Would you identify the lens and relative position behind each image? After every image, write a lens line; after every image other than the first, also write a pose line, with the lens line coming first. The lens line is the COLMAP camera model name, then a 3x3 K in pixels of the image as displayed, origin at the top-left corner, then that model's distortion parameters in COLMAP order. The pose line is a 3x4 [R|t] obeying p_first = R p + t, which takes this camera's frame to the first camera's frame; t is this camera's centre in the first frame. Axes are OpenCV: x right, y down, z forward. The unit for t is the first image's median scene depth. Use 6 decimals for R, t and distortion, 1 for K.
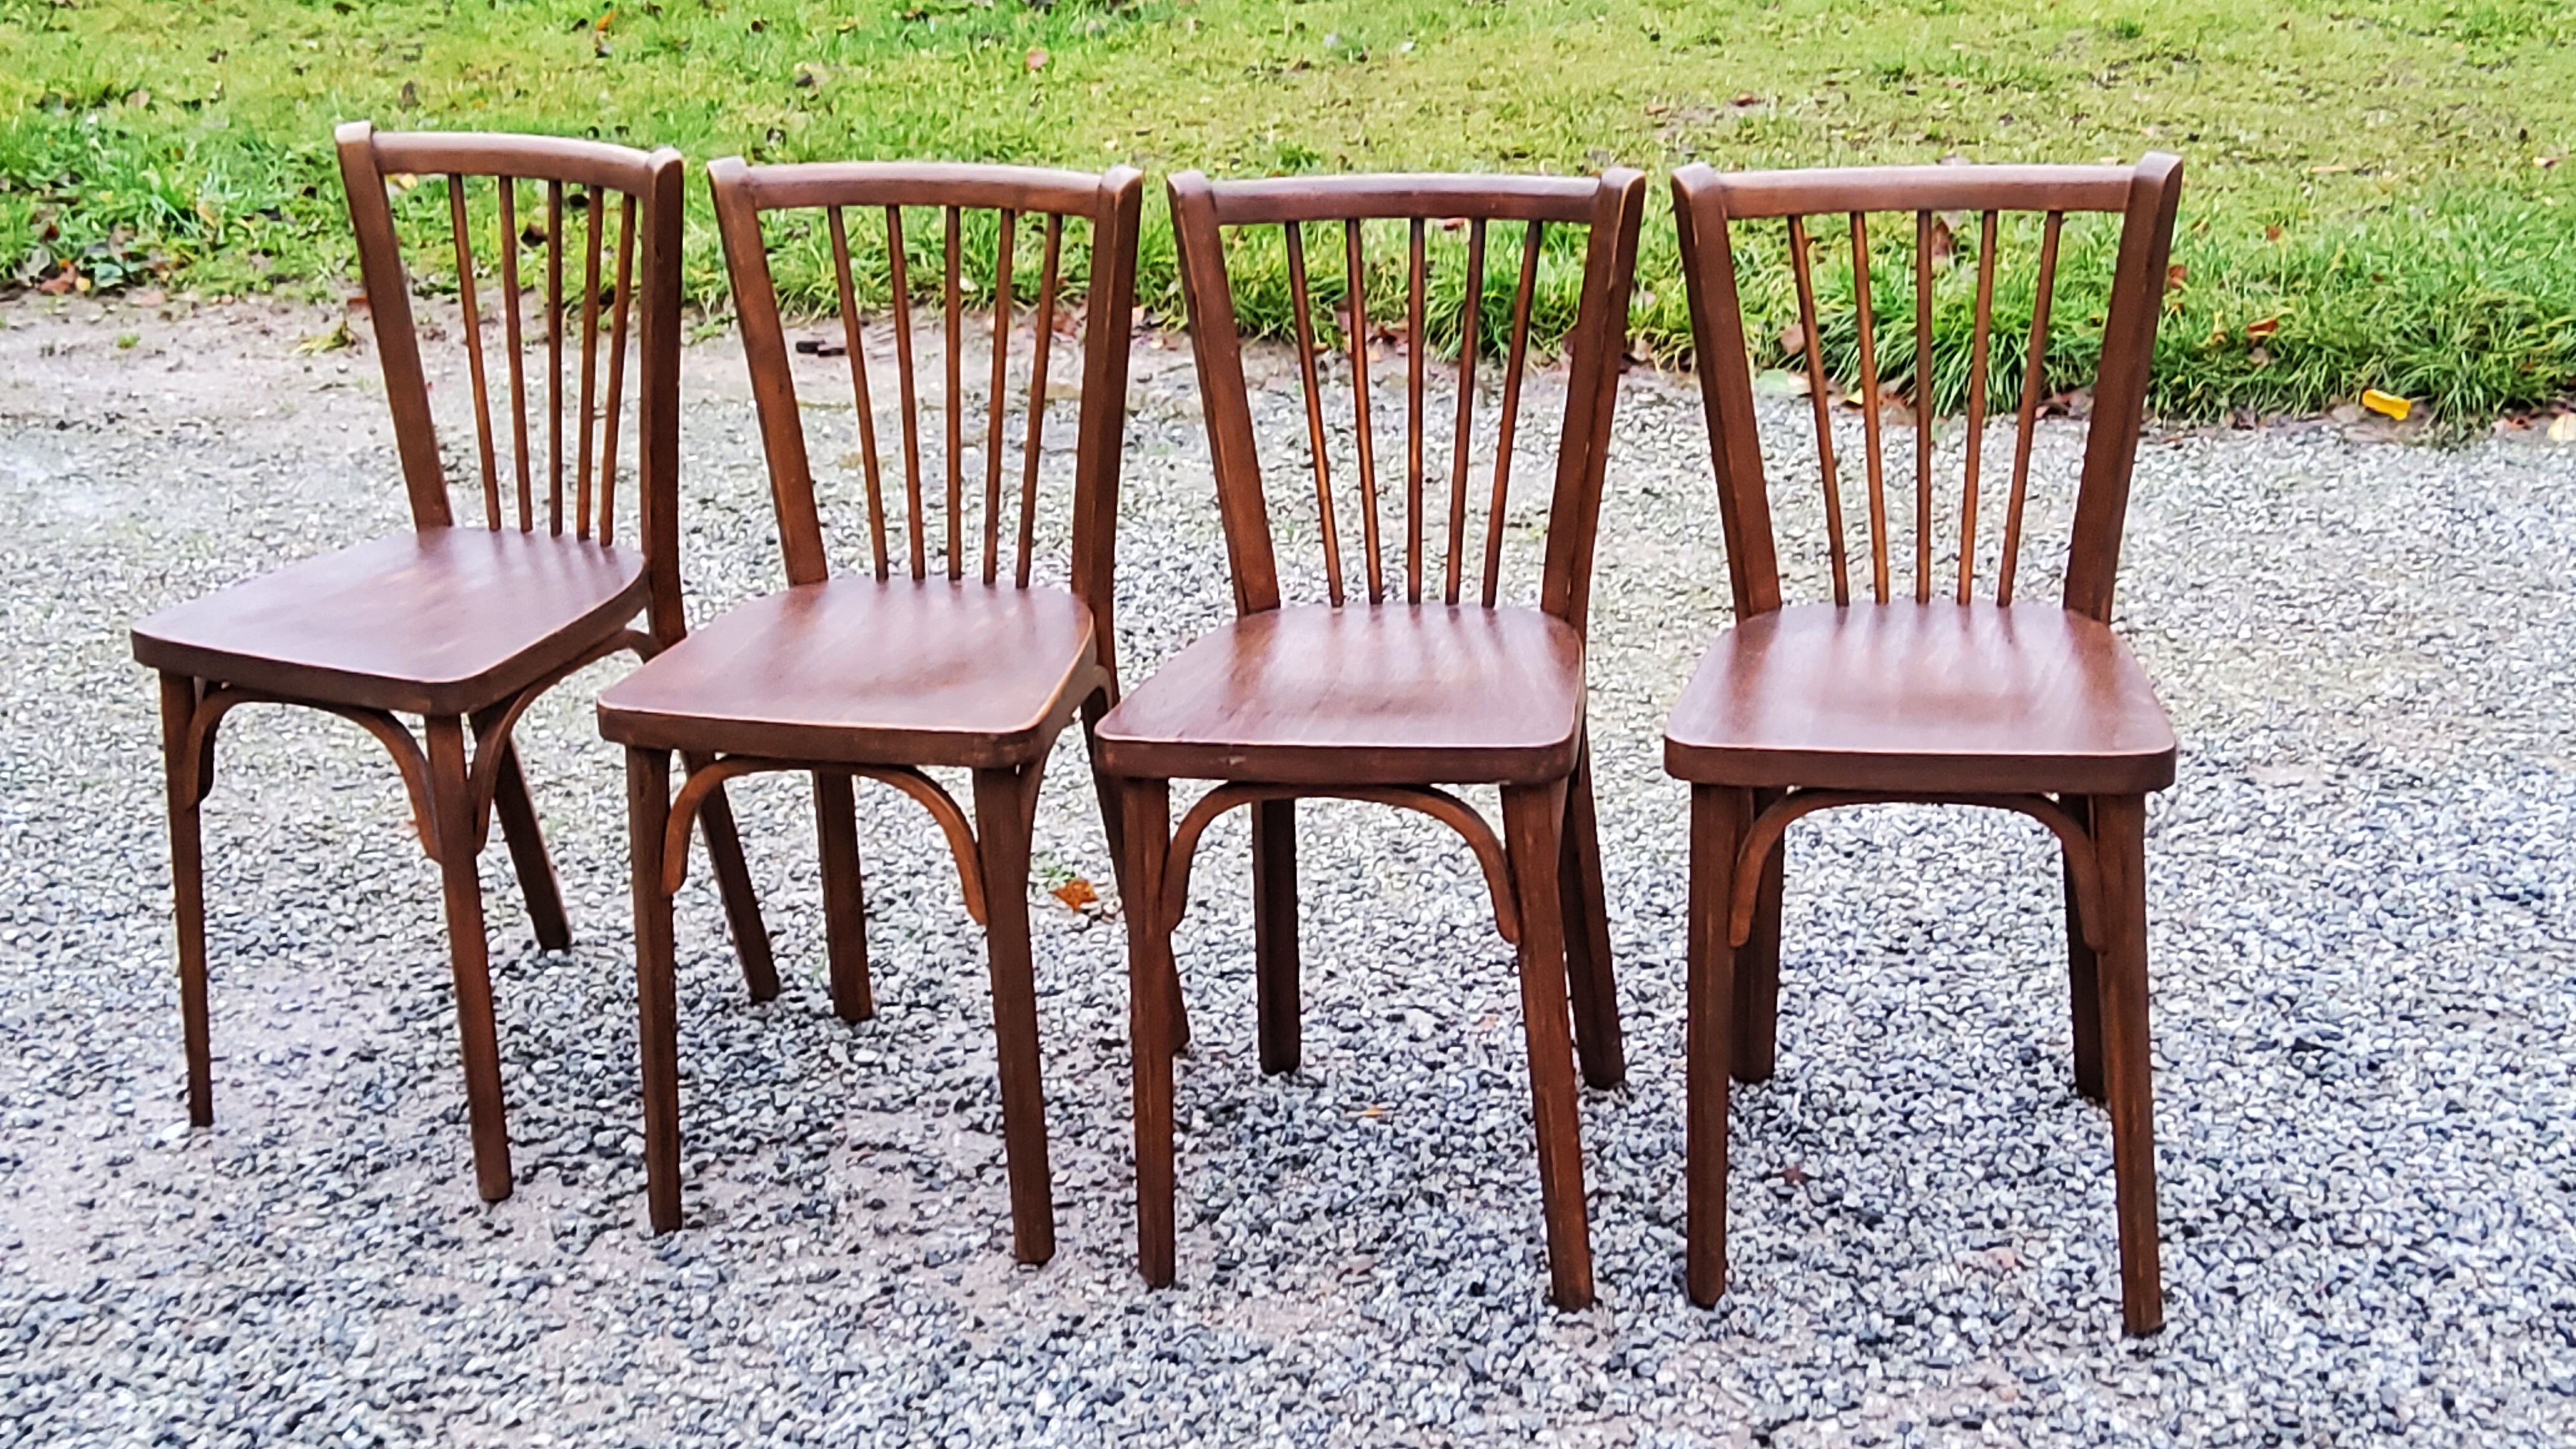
lens RADIAL K [[3764.9, 0, 1288.0], [0, 3764.9, 724.5], [0, 0, 1]] dist [0.172351, -0.497158]
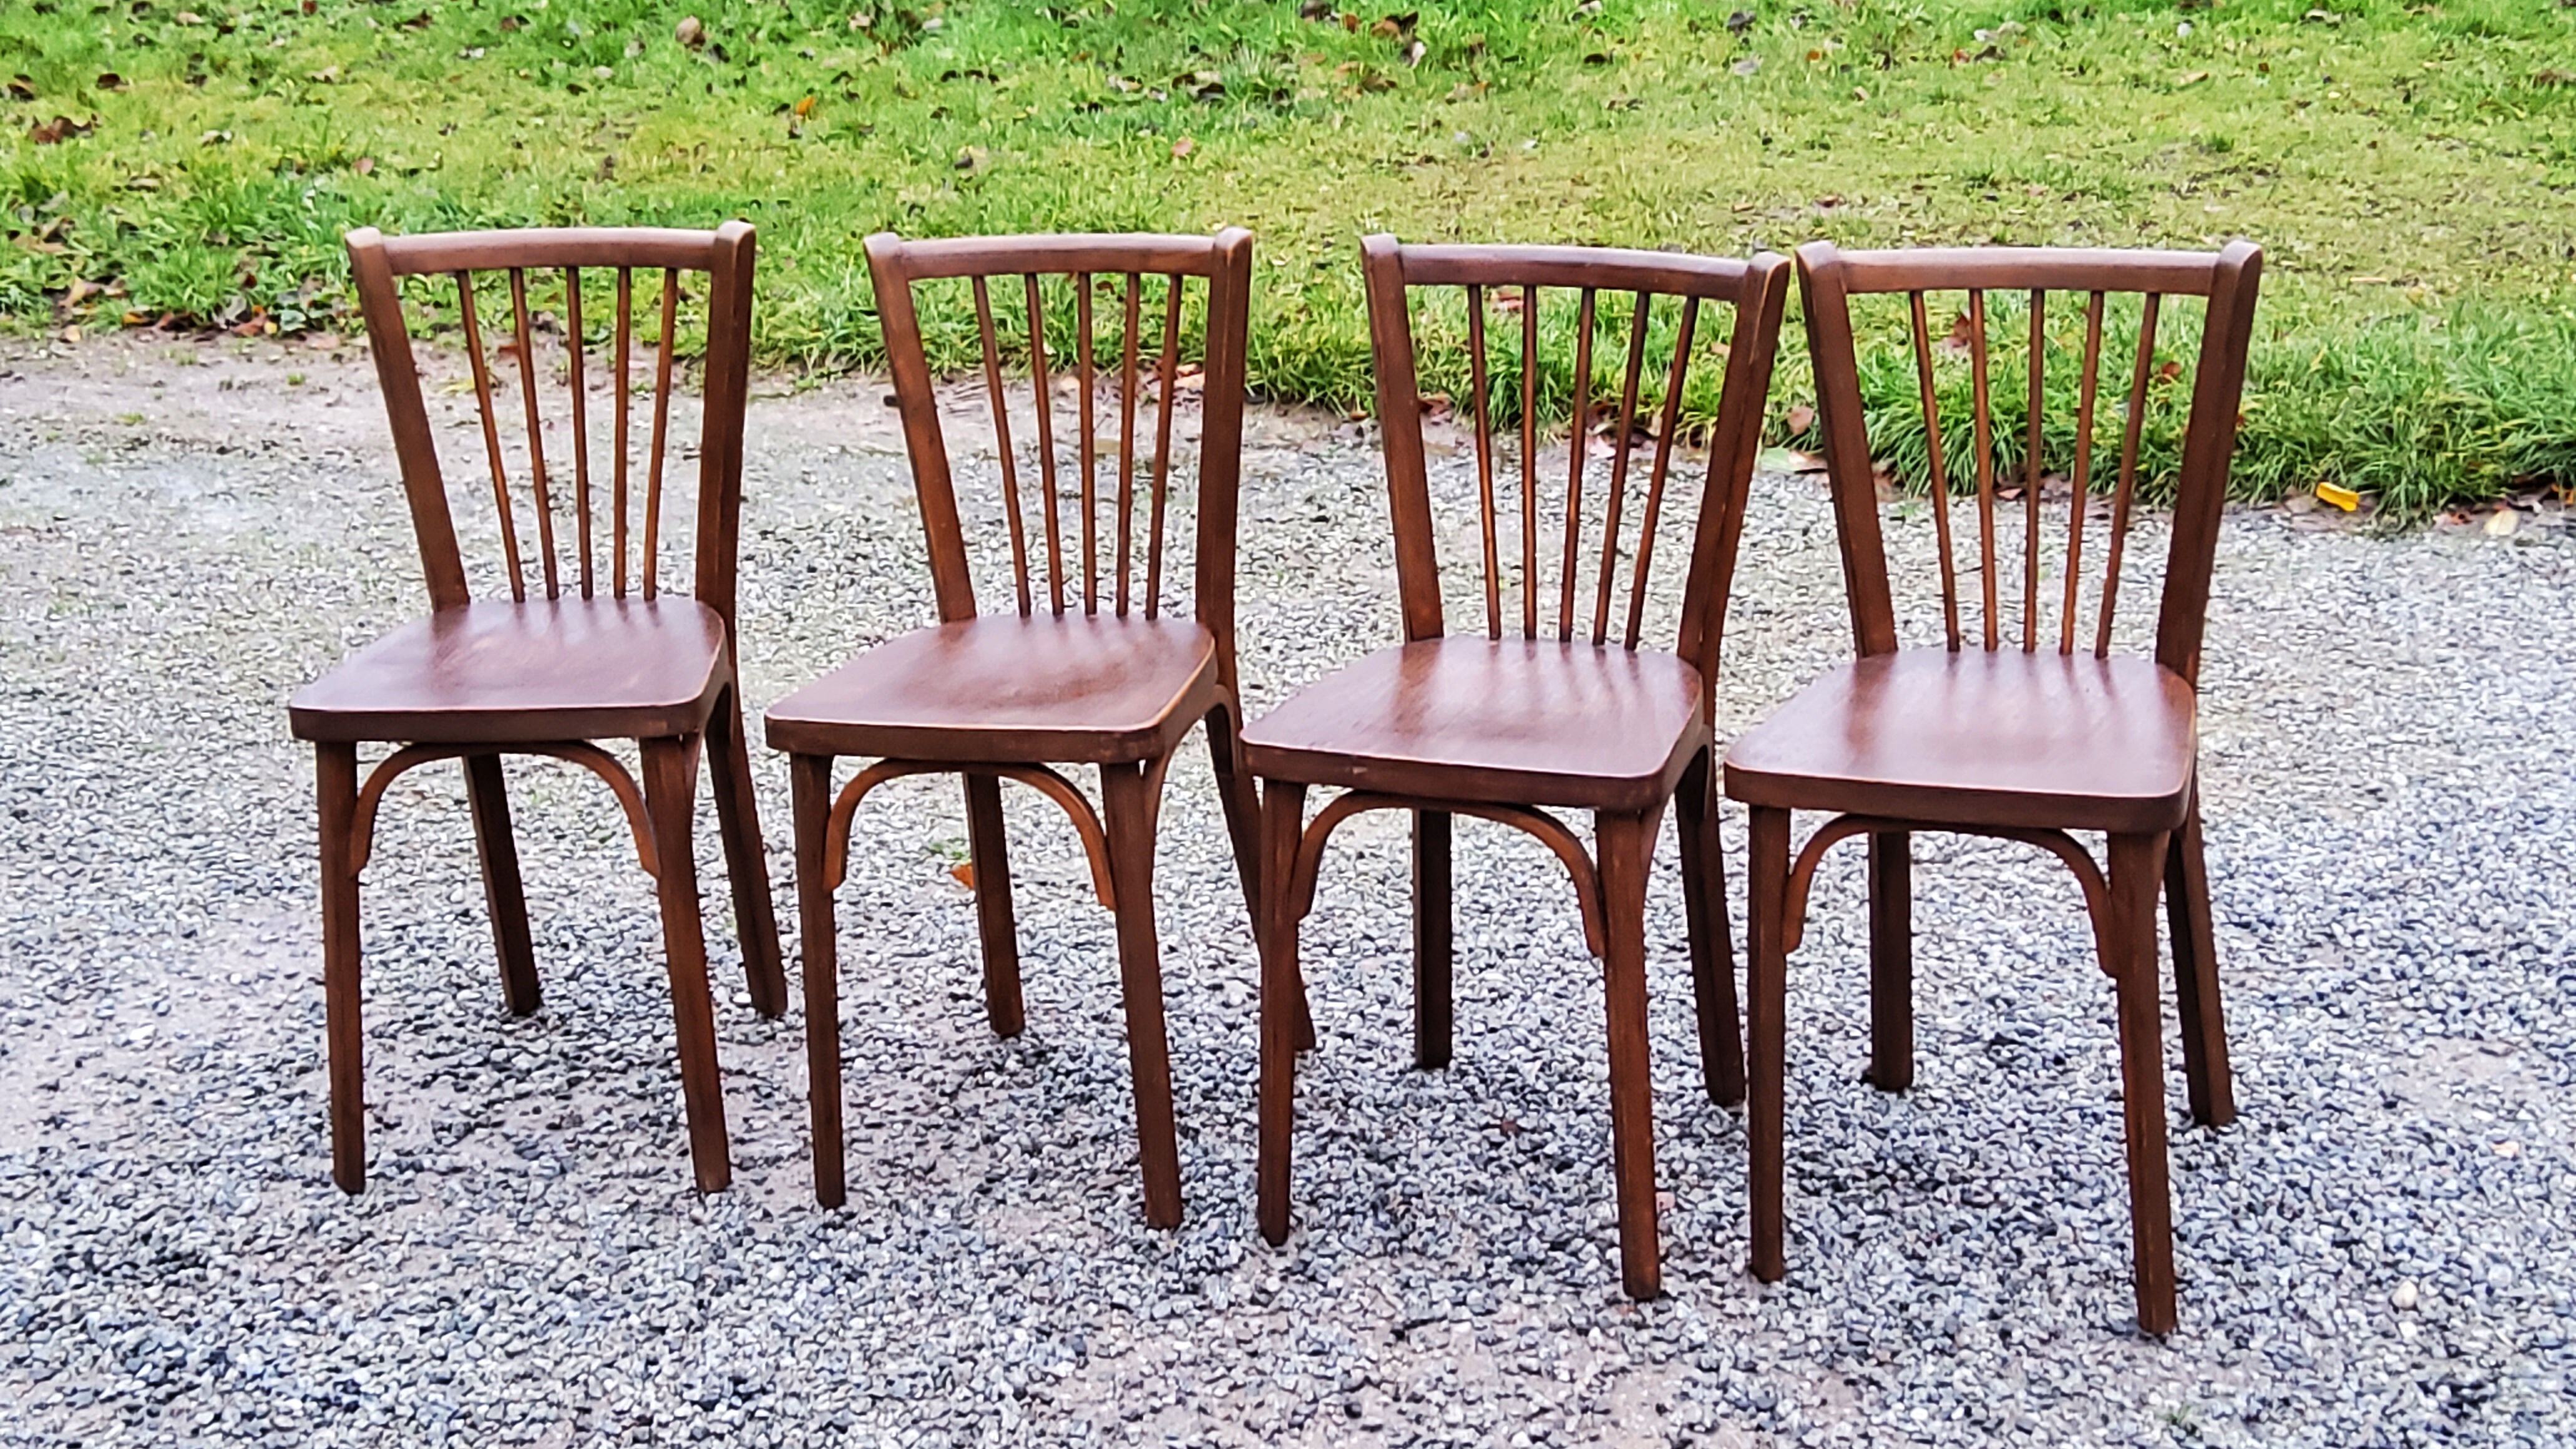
lens RADIAL K [[3764.9, 0, 1288.0], [0, 3764.9, 724.5], [0, 0, 1]] dist [0.172351, -0.497158]
pose [[0.994924, 0.038376, -0.093021, 0.154804], [-0.040981, 0.998815, -0.026254, 0.029260], [0.091903, 0.029933, 0.995318, -0.116643]]
